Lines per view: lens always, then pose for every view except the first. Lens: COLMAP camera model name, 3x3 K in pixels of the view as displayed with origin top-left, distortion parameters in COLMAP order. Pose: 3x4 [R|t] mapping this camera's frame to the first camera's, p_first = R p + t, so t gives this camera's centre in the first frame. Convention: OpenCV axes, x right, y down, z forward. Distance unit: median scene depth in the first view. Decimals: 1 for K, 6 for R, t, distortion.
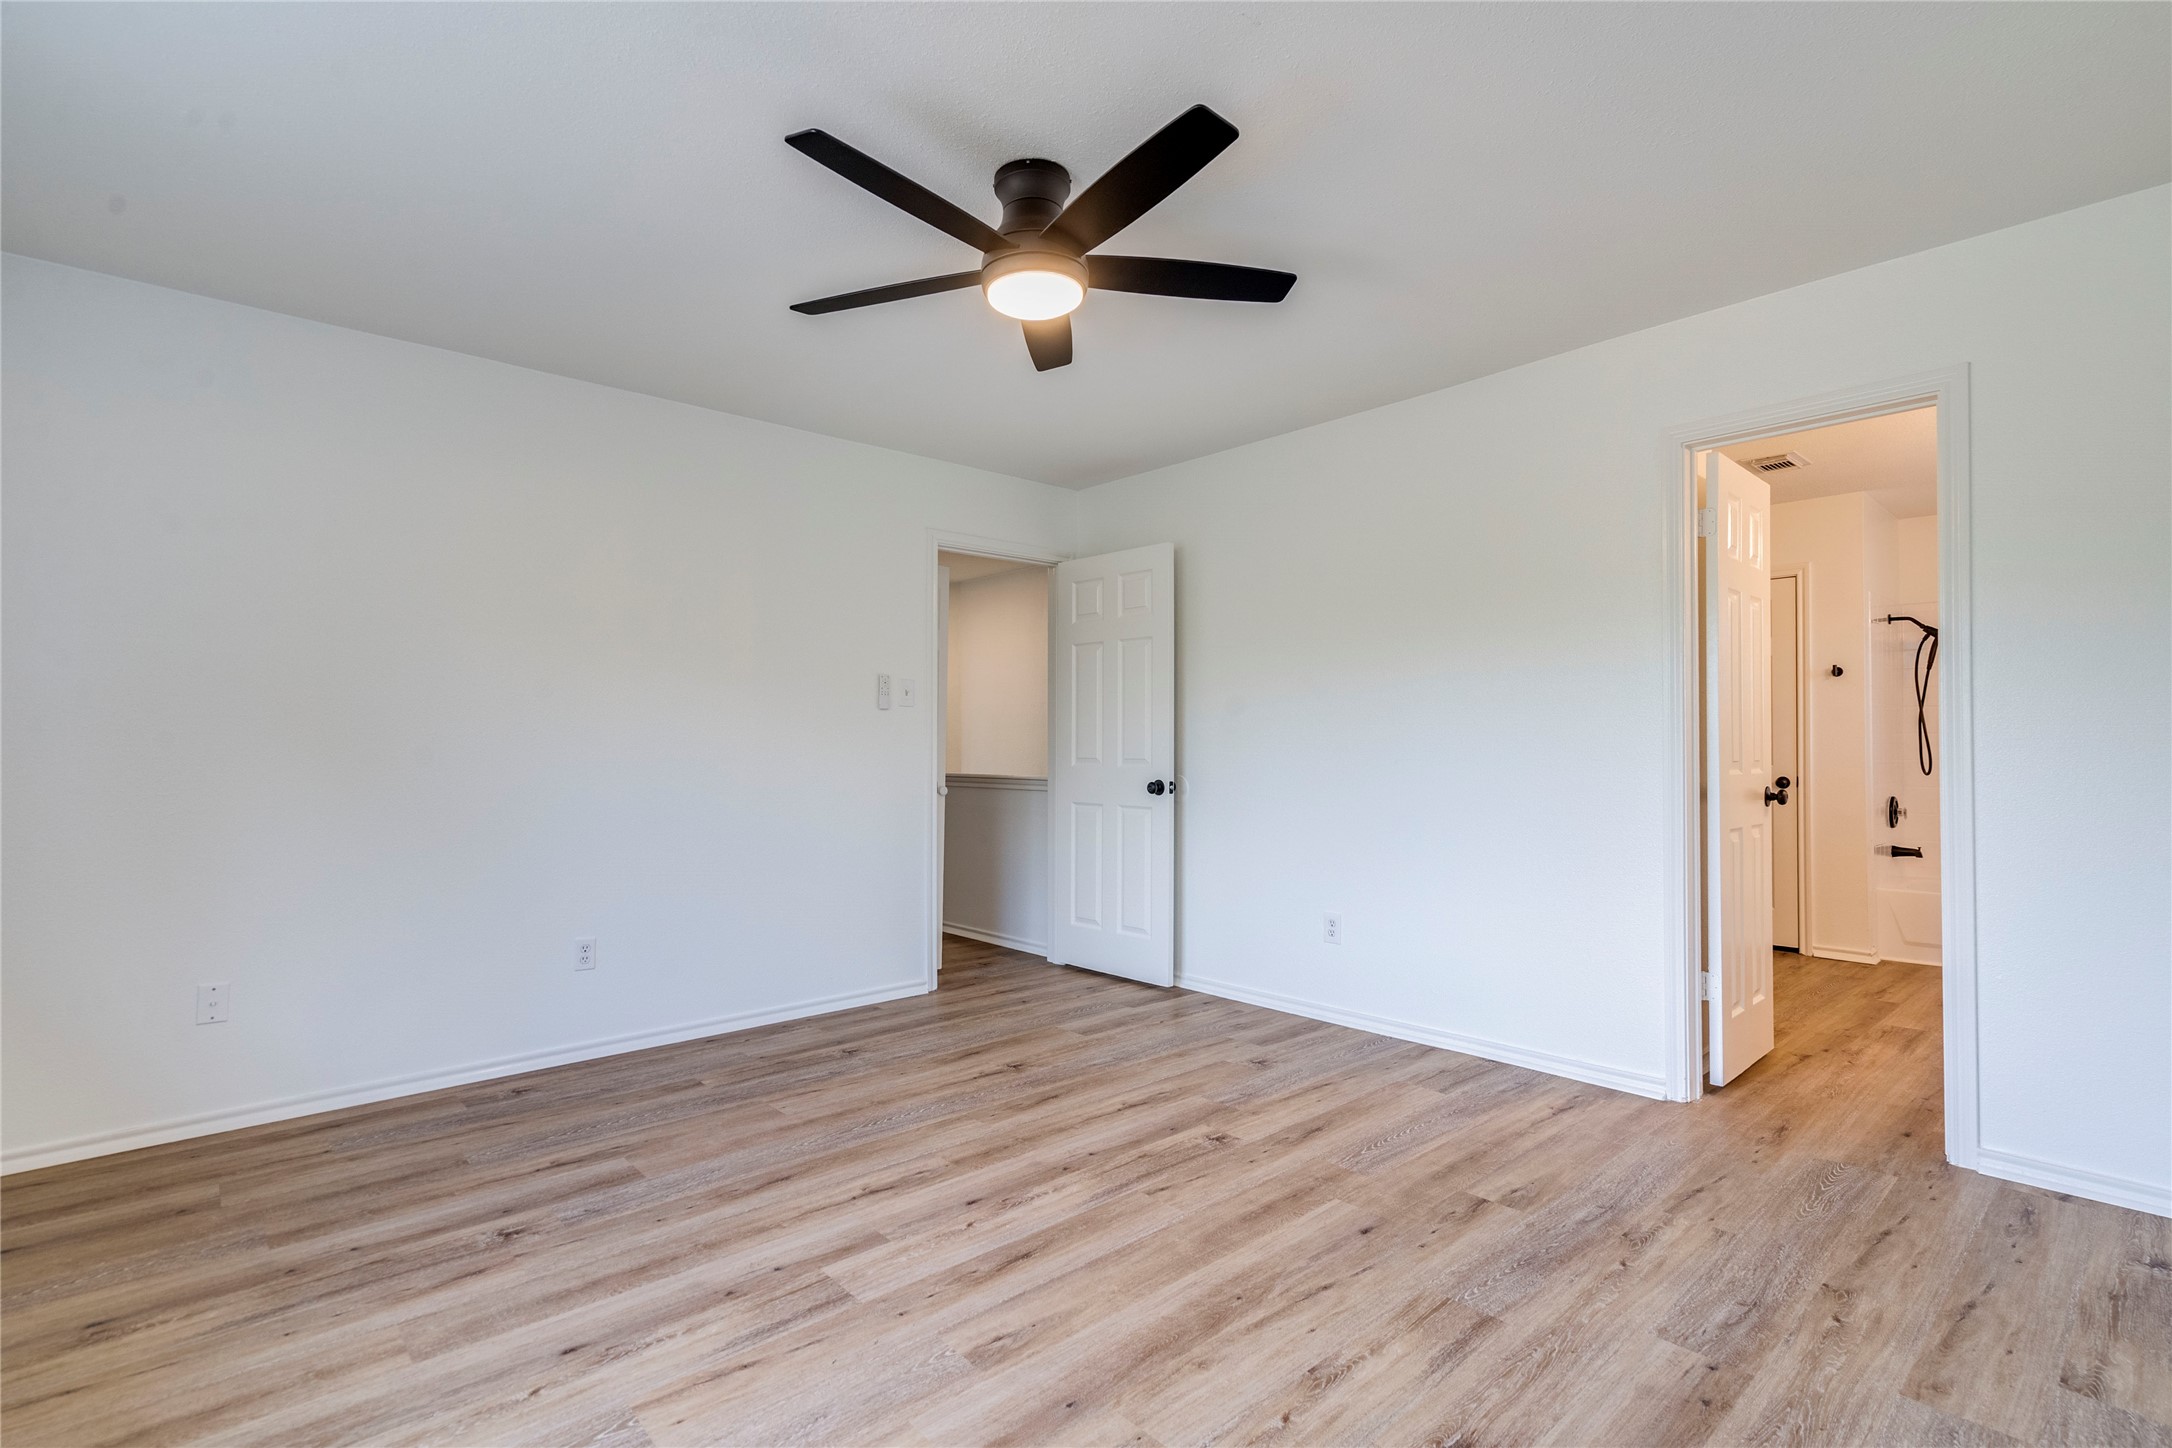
lens RADIAL K [[1040.6, 0, 1075.7], [0, 1040.6, 724.1], [0, 0, 1]] dist [-0.013183, -0.000053]
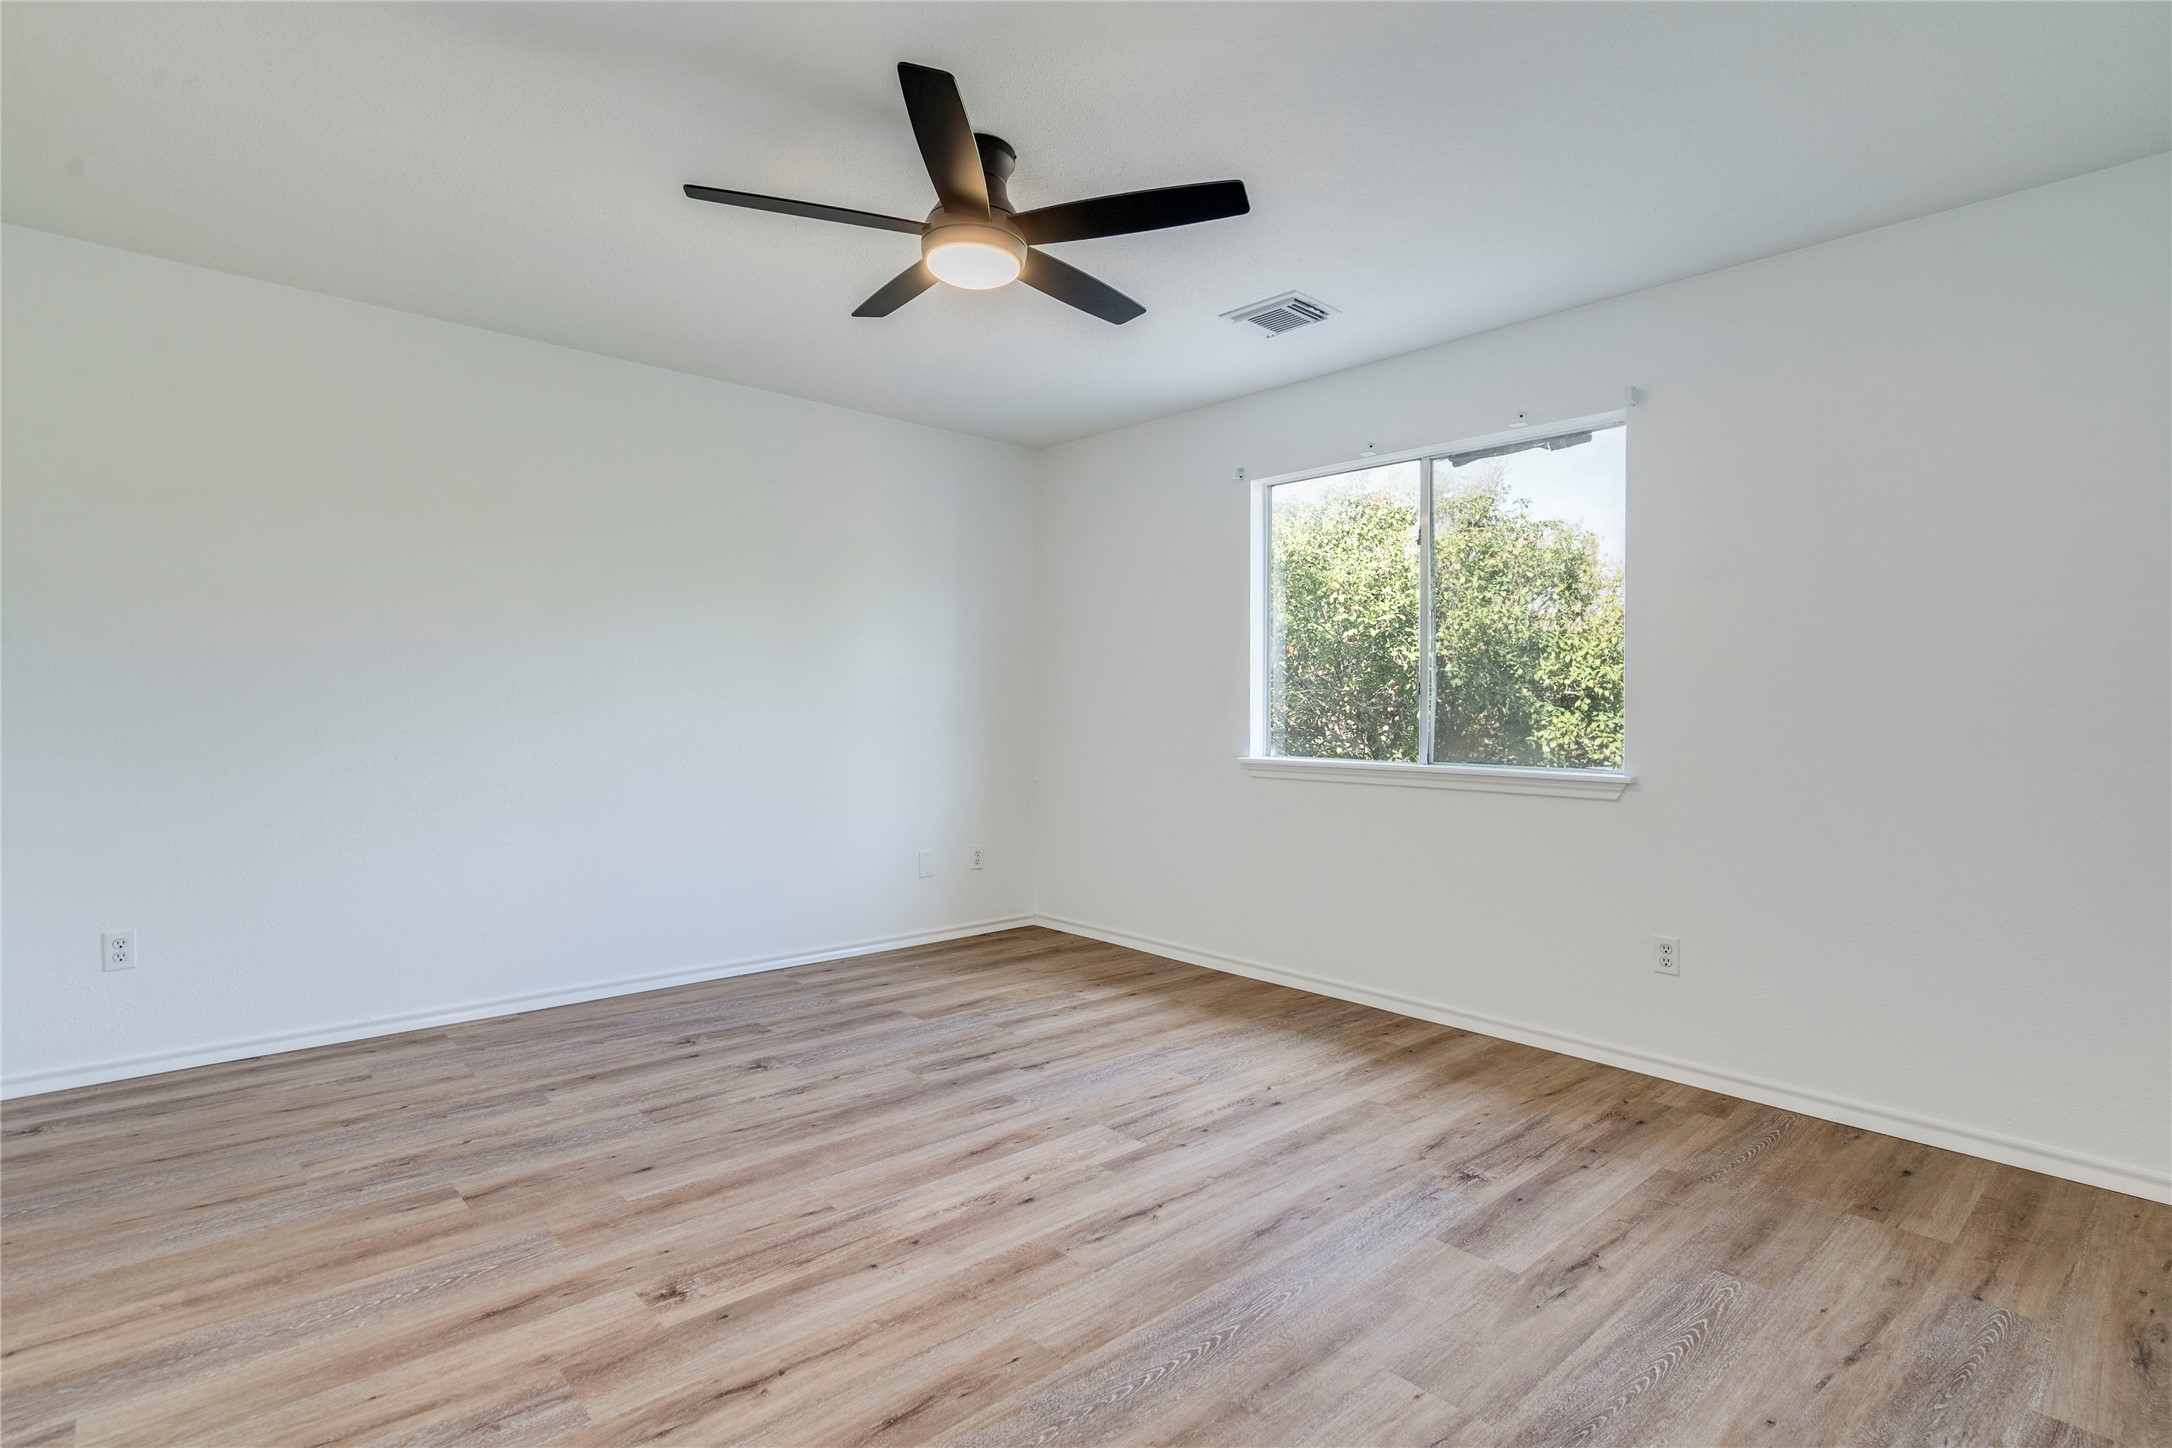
lens RADIAL K [[990.6, 0, 1086.0], [0, 990.6, 724.0], [0, 0, 1]] dist [0.000066, 0.000107]
pose [[-0.999555, -0.006313, -0.029164, -0.122855], [-0.006049, 0.999940, -0.009133, 0.045366], [0.029220, -0.008953, -0.999533, 1.886366]]
